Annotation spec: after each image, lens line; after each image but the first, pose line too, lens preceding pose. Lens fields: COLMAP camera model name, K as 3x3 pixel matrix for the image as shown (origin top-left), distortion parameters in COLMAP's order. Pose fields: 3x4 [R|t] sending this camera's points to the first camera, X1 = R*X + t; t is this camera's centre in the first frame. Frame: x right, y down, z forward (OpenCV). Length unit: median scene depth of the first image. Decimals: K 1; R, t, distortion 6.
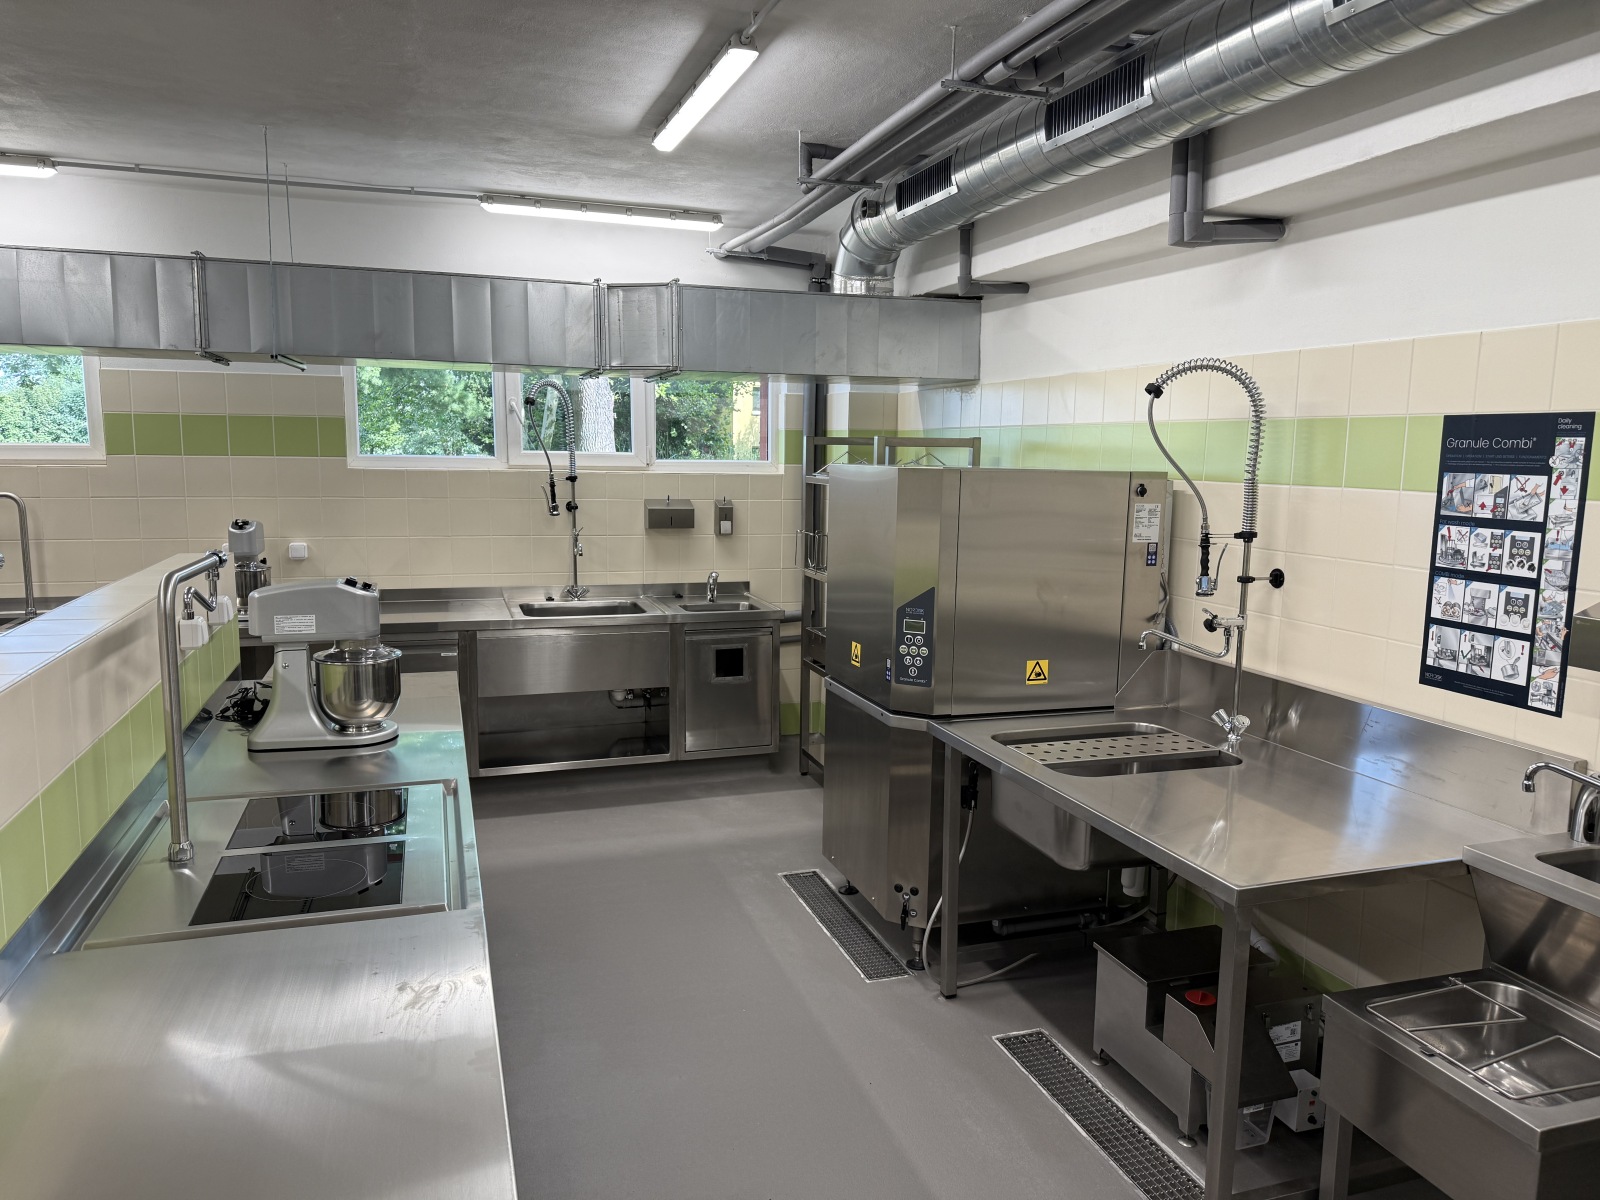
lens RADIAL K [[1140.9, 0, 799.0], [0, 1140.9, 603.7], [0, 0, 1]] dist [0.027963, -0.003767]
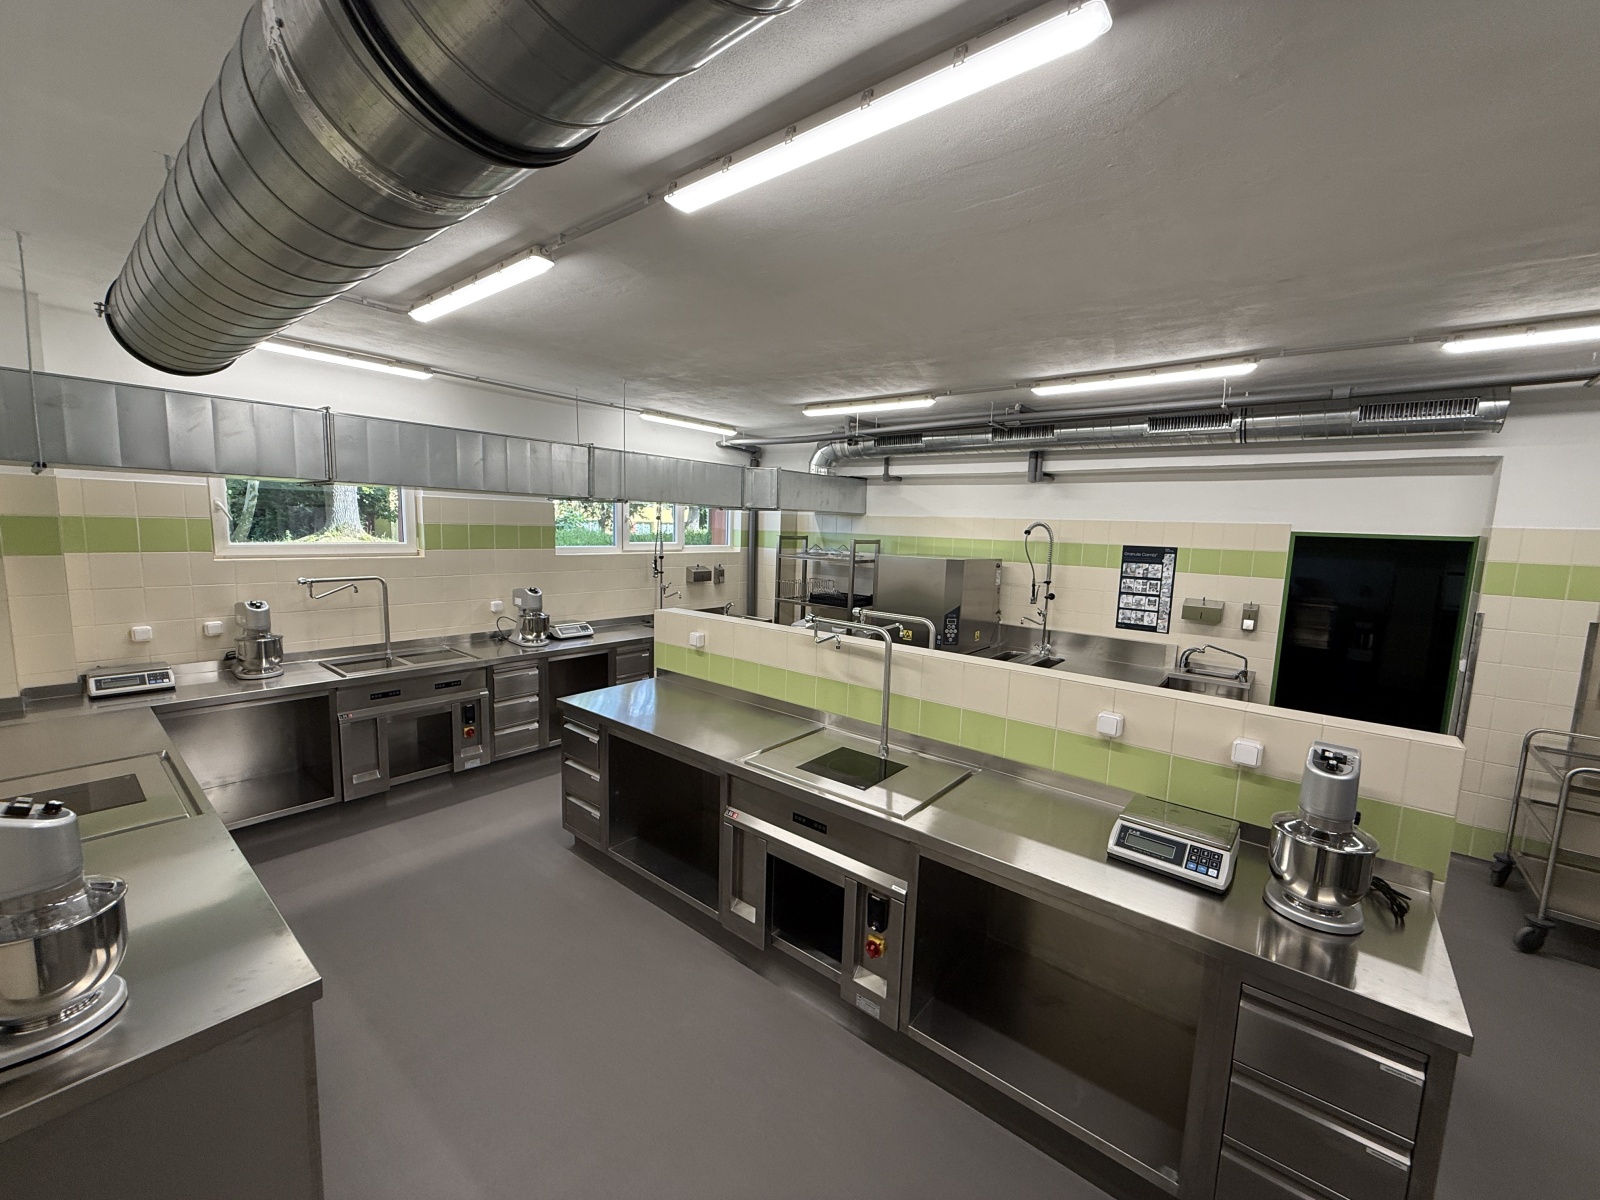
lens RADIAL K [[636.2, 0, 799.4], [0, 636.2, 598.1], [0, 0, 1]] dist [-0.001373, -0.000041]
pose [[0.840684, -0.051366, 0.539085, -1.186397], [0.055088, 0.998439, 0.009227, -0.080910], [-0.538717, 0.021941, 0.842201, -0.017810]]
